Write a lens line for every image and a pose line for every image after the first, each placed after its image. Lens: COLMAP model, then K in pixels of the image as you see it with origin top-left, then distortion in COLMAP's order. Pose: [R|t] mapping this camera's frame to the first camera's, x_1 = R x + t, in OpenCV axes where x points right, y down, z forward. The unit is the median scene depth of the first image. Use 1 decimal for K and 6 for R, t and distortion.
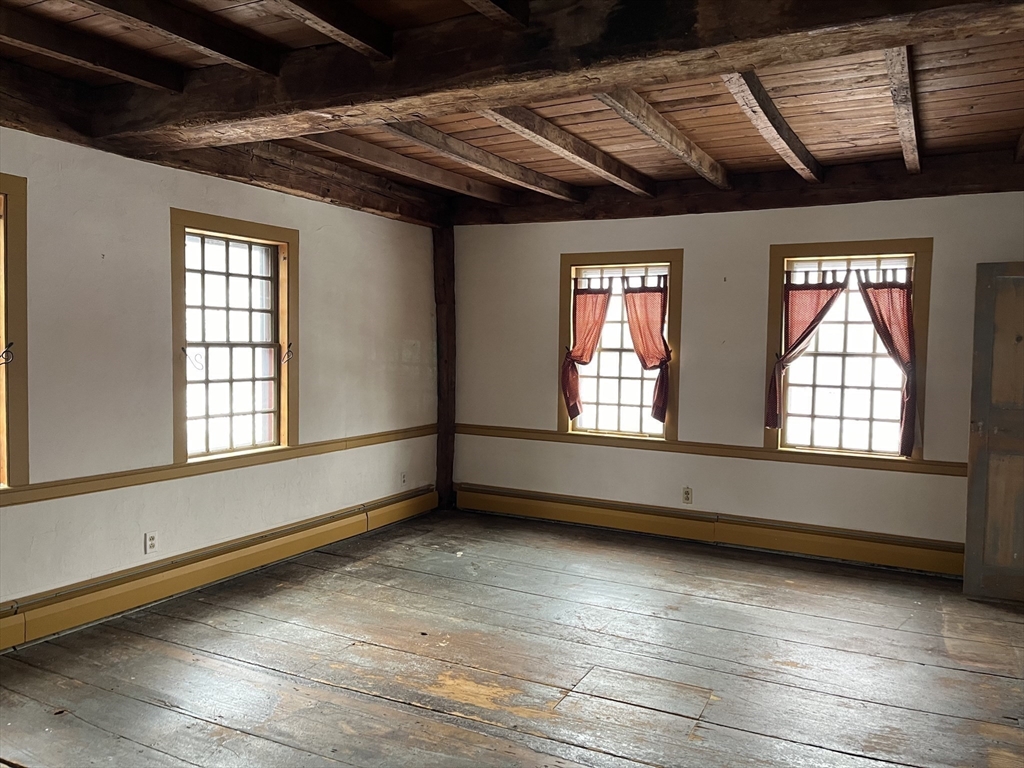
lens RADIAL K [[774.0, 0, 514.2], [0, 774.0, 388.8], [0, 0, 1]] dist [0.074405, -0.101548]
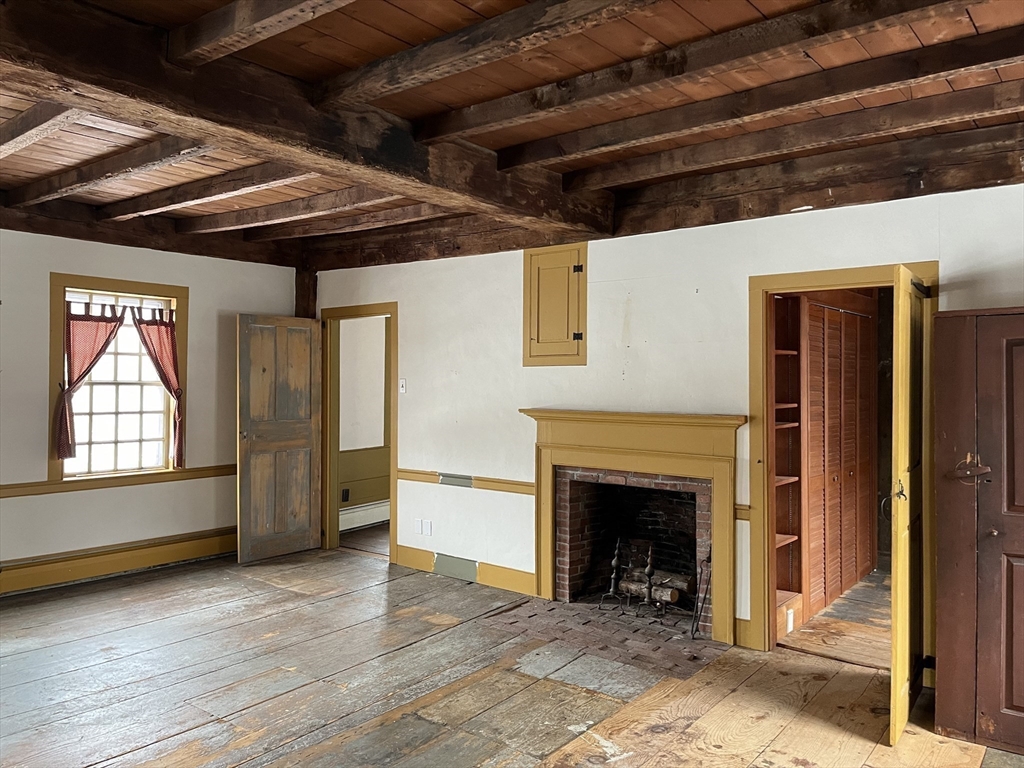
lens RADIAL K [[774.0, 0, 510.7], [0, 774.0, 380.1], [0, 0, 1]] dist [0.074405, -0.101548]
pose [[0.185938, -0.014385, 0.982456, -0.574744], [0.050968, 0.998688, 0.004977, -0.026921], [-0.981239, 0.049148, 0.186427, 0.277045]]
